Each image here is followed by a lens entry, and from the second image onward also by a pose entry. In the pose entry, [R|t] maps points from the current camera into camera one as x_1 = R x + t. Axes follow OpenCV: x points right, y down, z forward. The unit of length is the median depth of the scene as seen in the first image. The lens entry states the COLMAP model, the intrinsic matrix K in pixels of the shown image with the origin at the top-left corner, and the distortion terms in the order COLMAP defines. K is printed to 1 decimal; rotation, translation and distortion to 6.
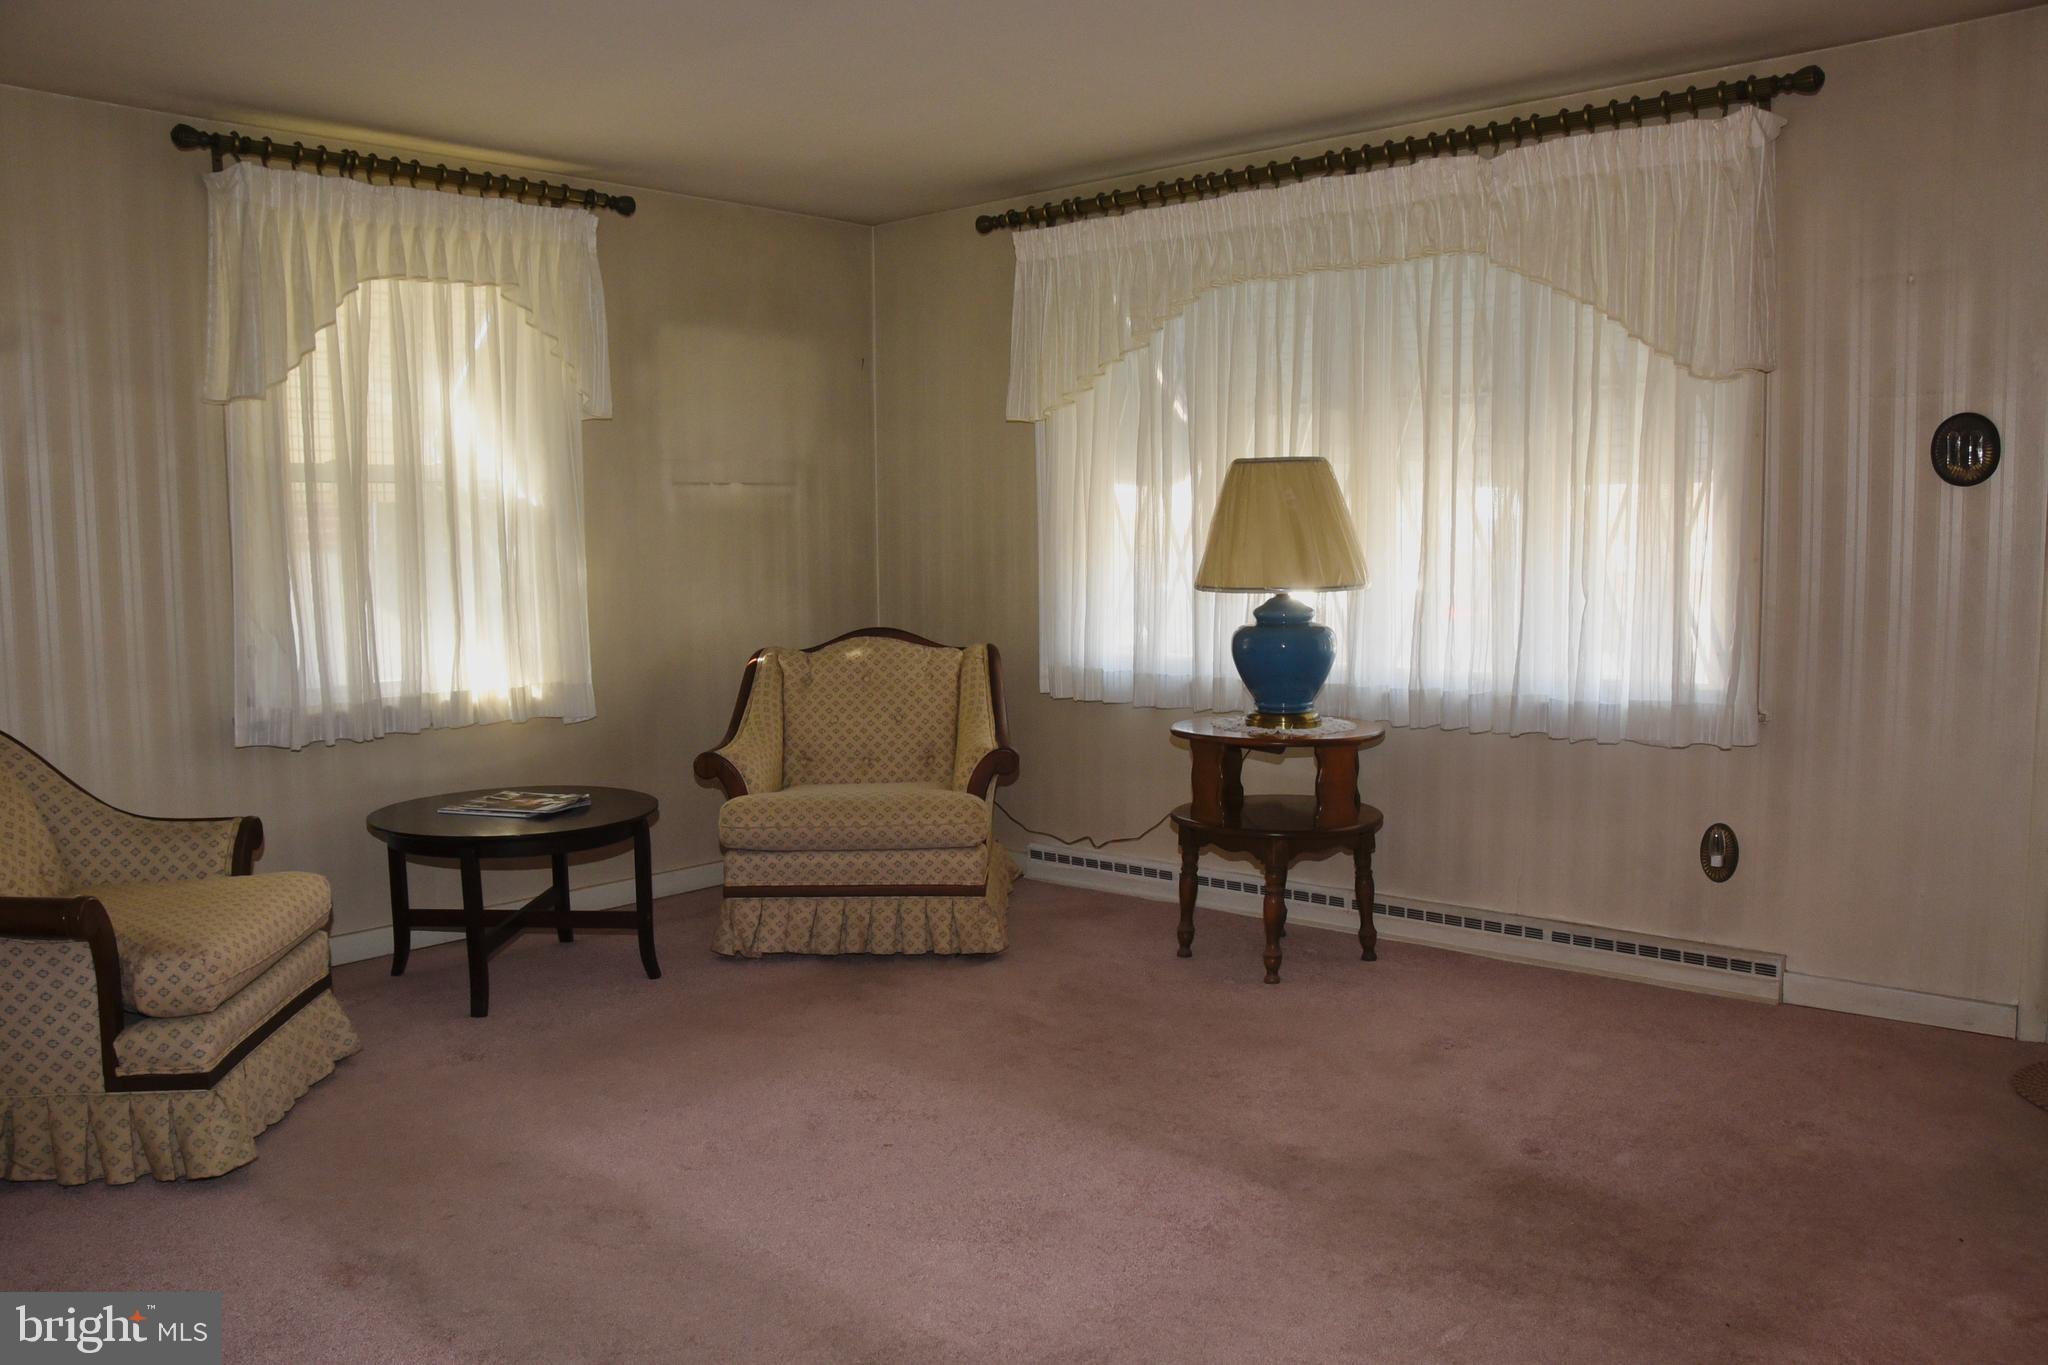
lens RADIAL K [[1619.4, 0, 1033.1], [0, 1619.4, 689.9], [0, 0, 1]] dist [-0.167490, 0.132782]
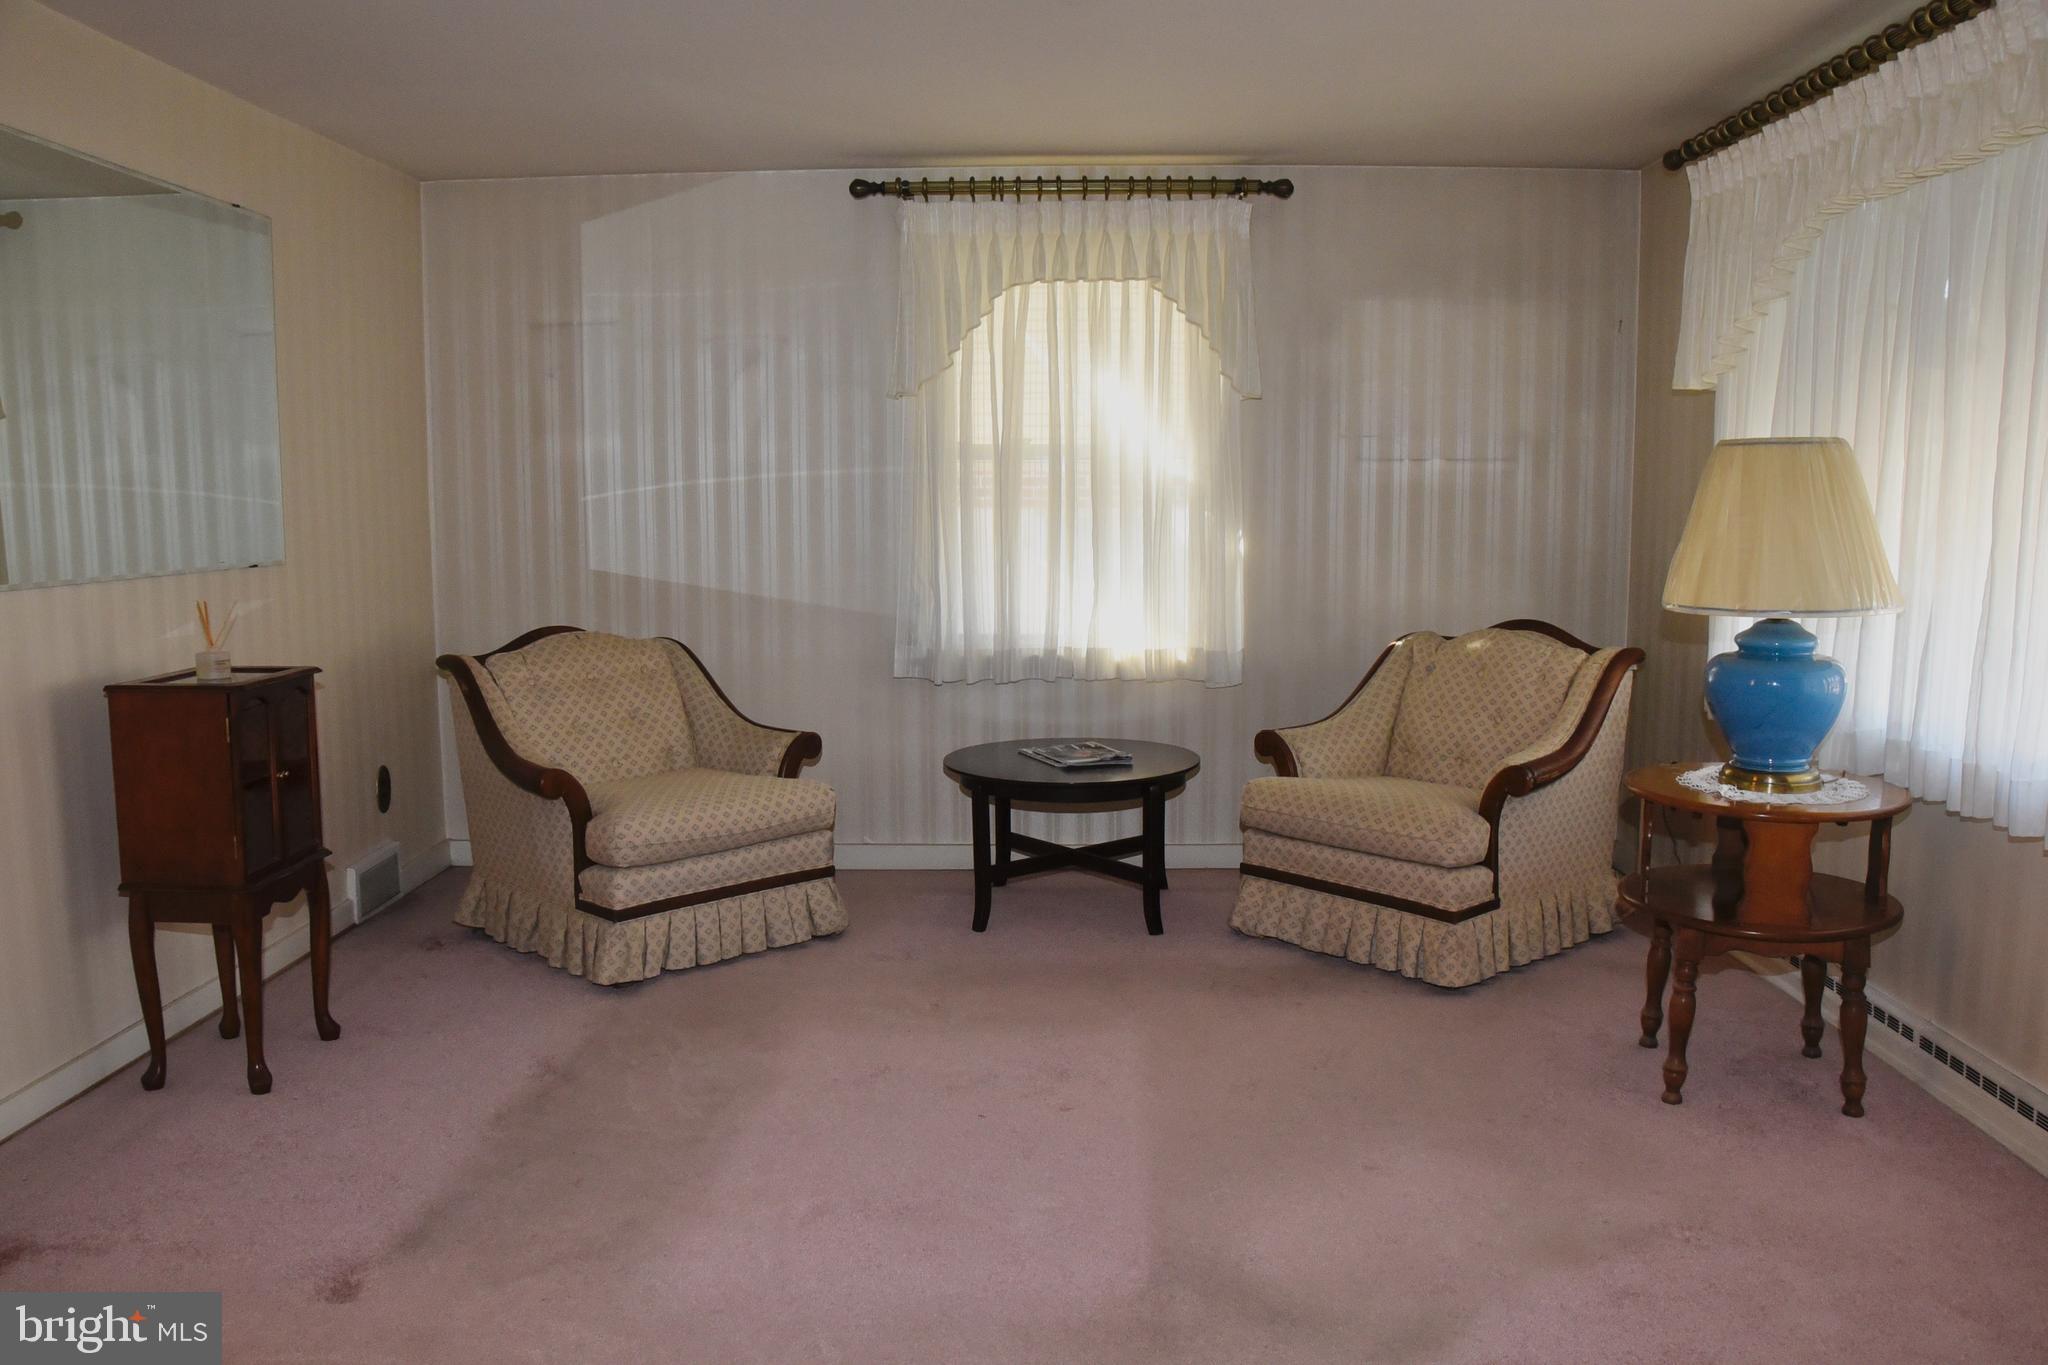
lens RADIAL K [[1619.4, 0, 1033.1], [0, 1619.4, 689.9], [0, 0, 1]] dist [-0.167490, 0.132782]
pose [[0.643566, 0.106171, -0.757991, 0.486274], [-0.077574, 0.994281, 0.073403, -0.051220], [0.761449, 0.011561, 0.648122, 0.234706]]
